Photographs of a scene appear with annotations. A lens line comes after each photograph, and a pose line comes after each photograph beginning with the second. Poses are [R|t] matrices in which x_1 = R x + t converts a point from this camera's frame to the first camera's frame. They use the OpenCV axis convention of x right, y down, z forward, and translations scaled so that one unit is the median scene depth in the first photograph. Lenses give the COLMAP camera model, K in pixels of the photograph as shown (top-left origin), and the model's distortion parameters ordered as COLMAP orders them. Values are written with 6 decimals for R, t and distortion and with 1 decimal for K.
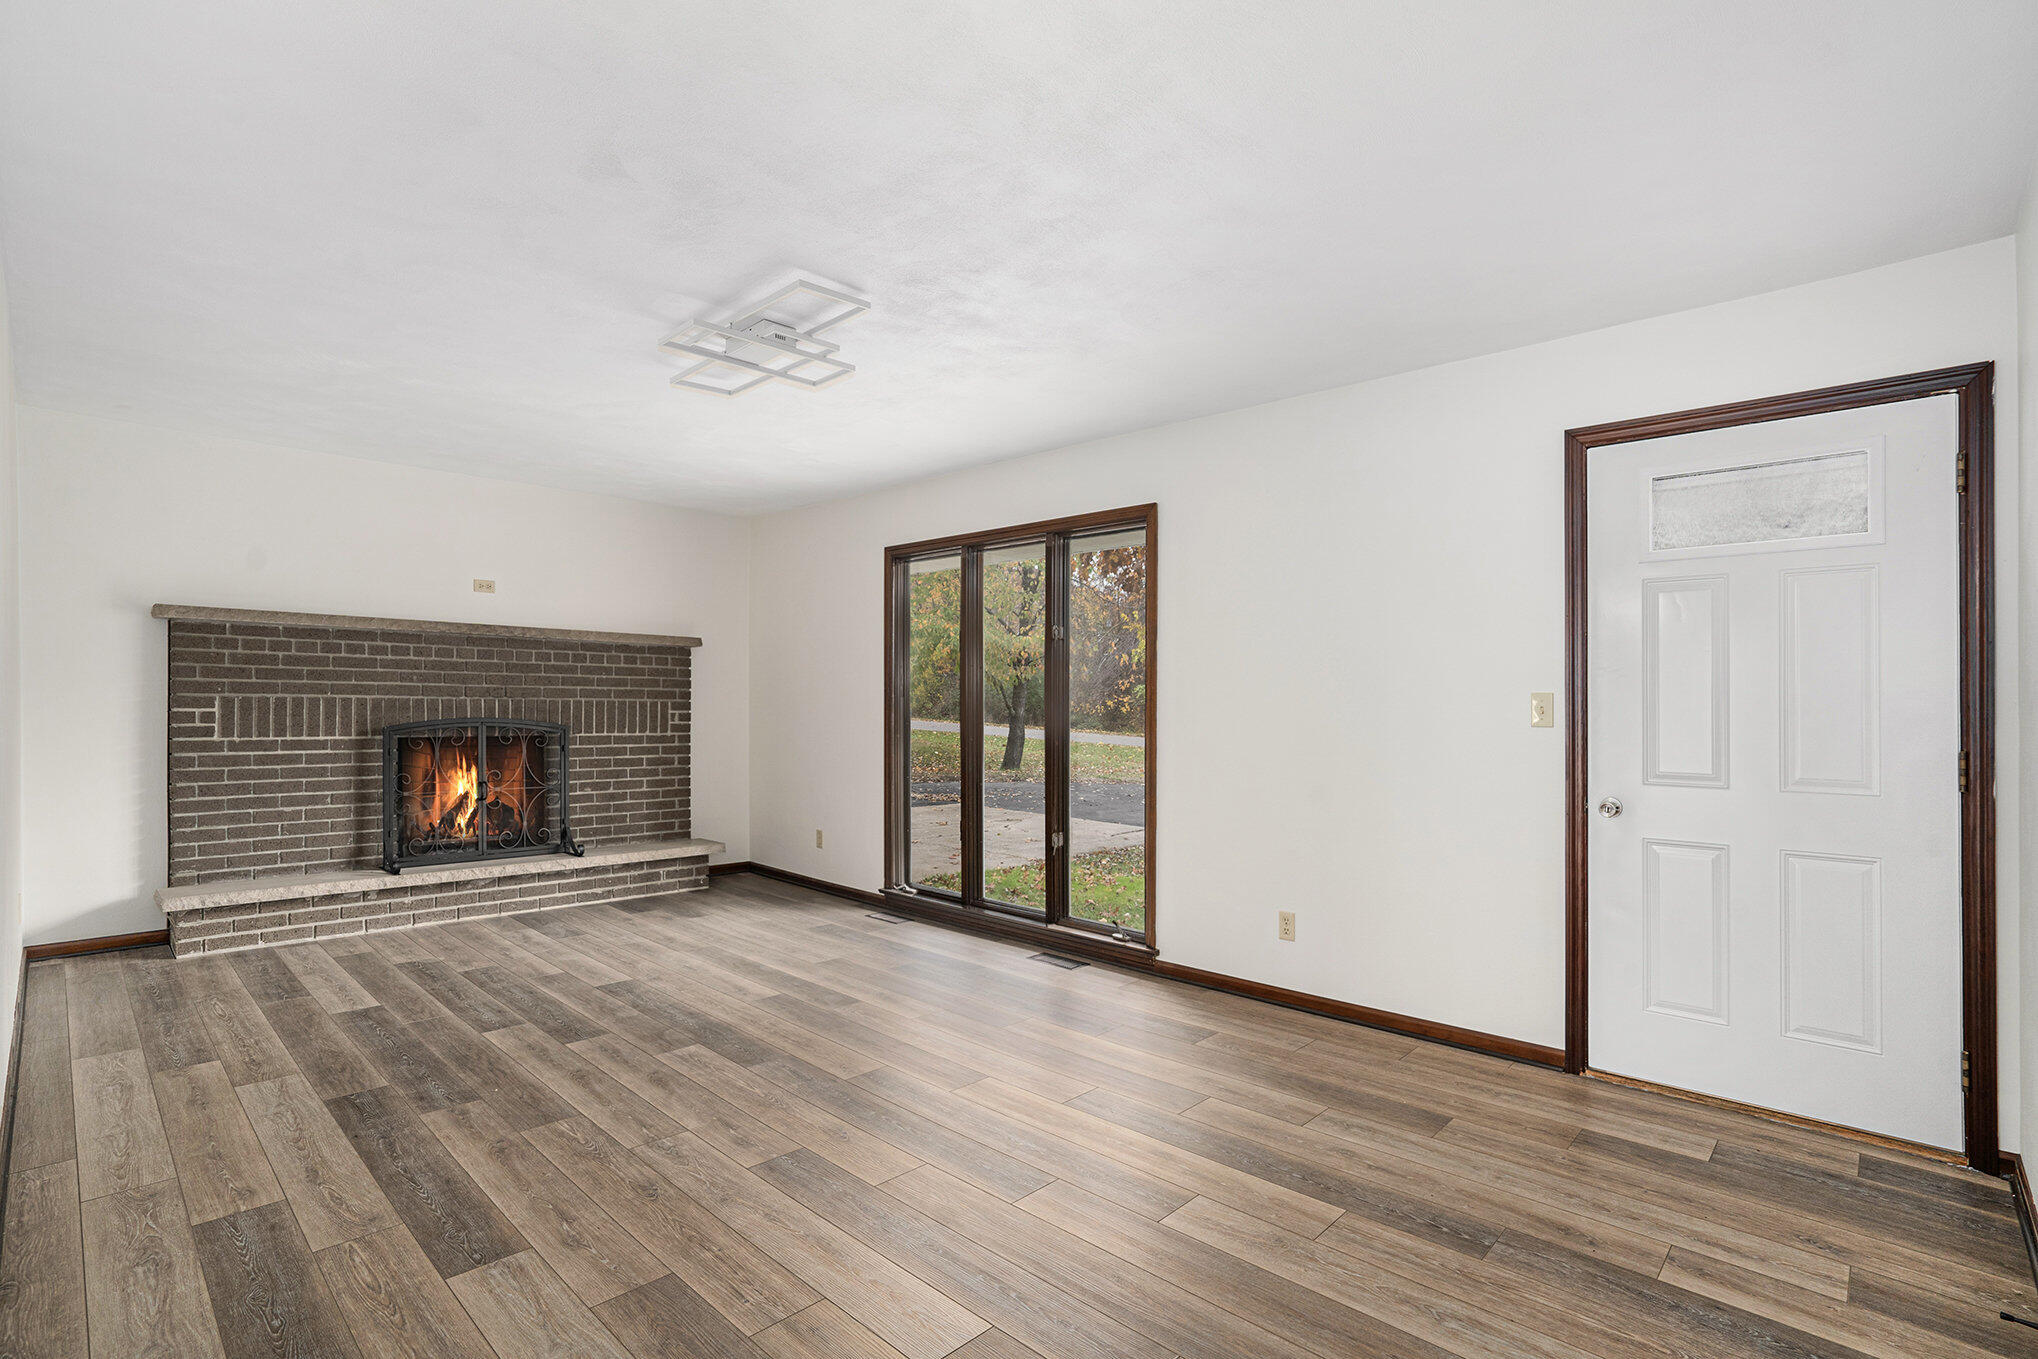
lens RADIAL K [[957.2, 0, 1013.0], [0, 957.2, 699.9], [0, 0, 1]] dist [-0.048604, 0.007050]
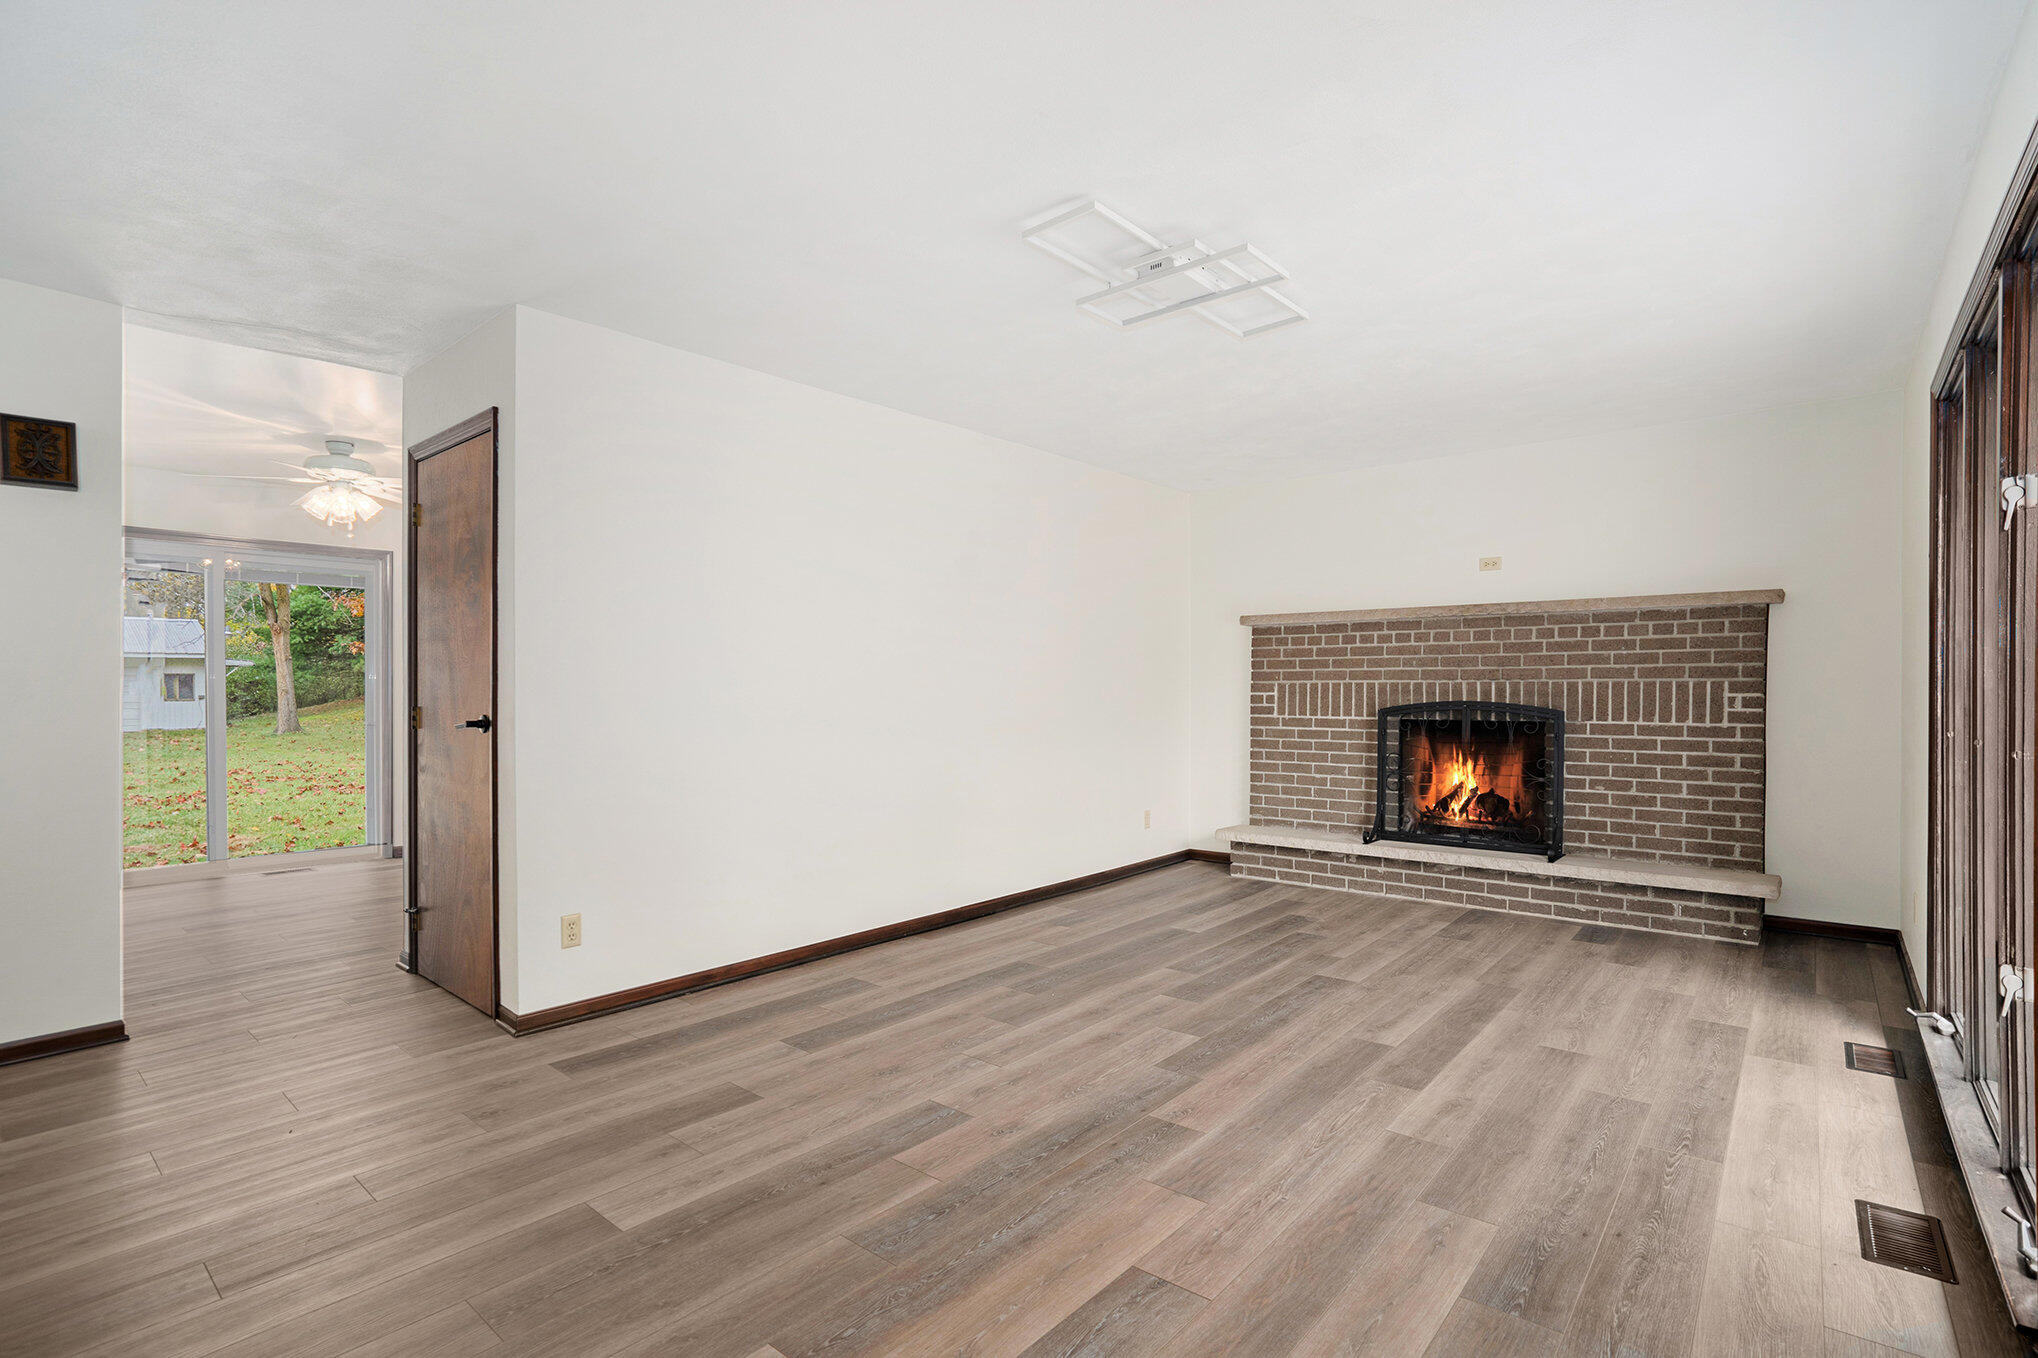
lens RADIAL K [[957.2, 0, 1031.9], [0, 957.2, 690.8], [0, 0, 1]] dist [-0.048604, 0.007050]
pose [[0.076181, -0.013846, -0.996998, 0.433815], [0.003174, 0.999902, -0.013644, 0.023486], [0.997089, -0.002125, 0.076217, 0.551953]]
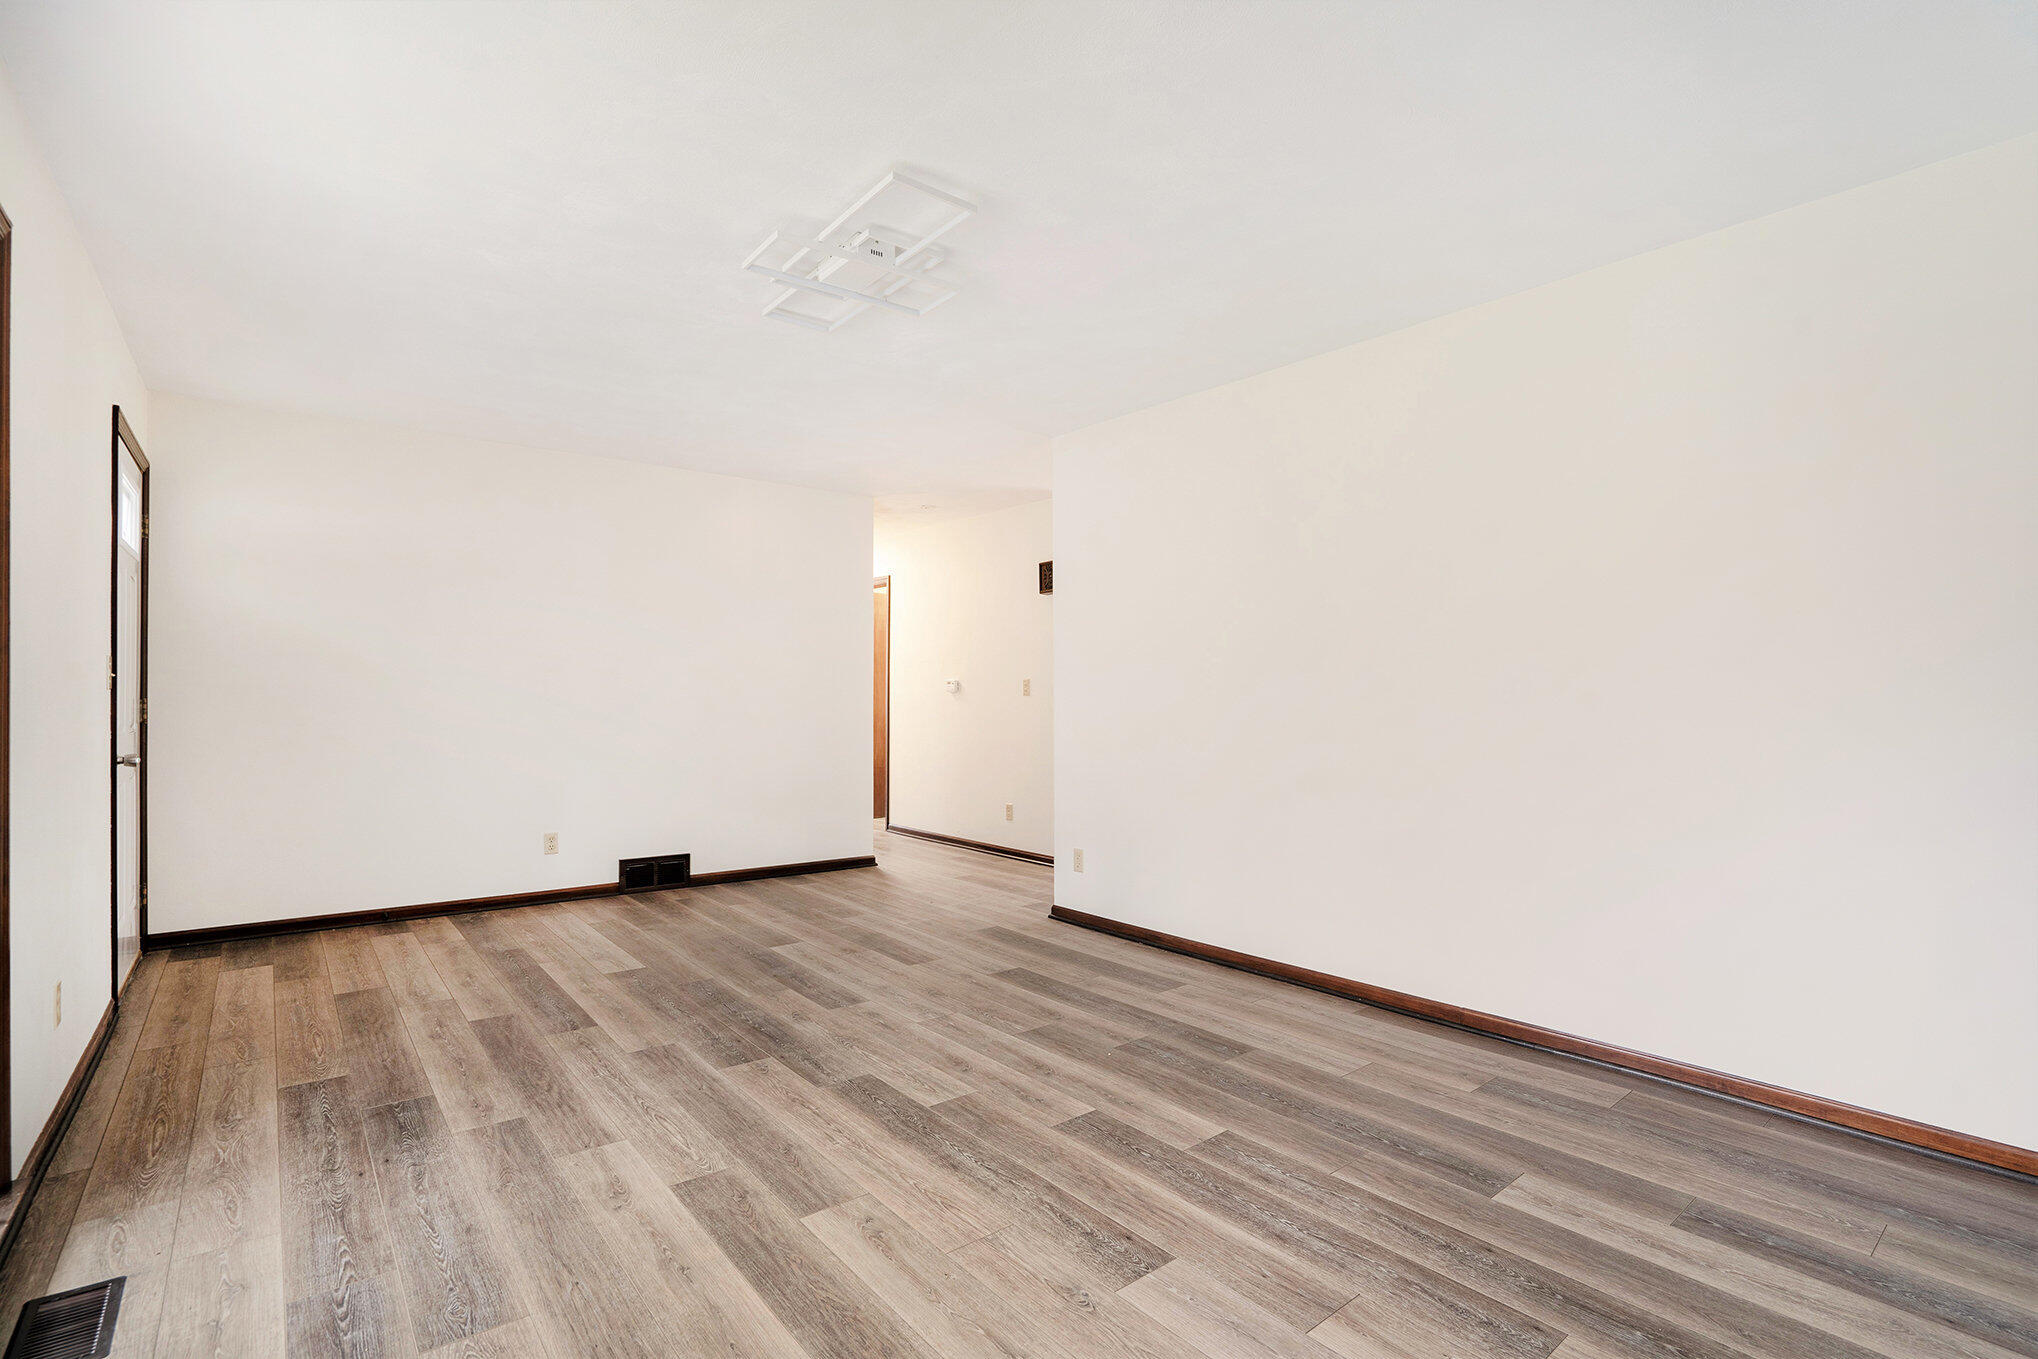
lens RADIAL K [[957.2, 0, 1031.3], [0, 957.2, 690.5], [0, 0, 1]] dist [-0.048604, 0.007050]
pose [[-0.993422, -0.012399, 0.113837, -0.364298], [-0.012936, 0.999908, -0.003985, 0.014949], [-0.113777, -0.005432, -0.993491, 1.285251]]
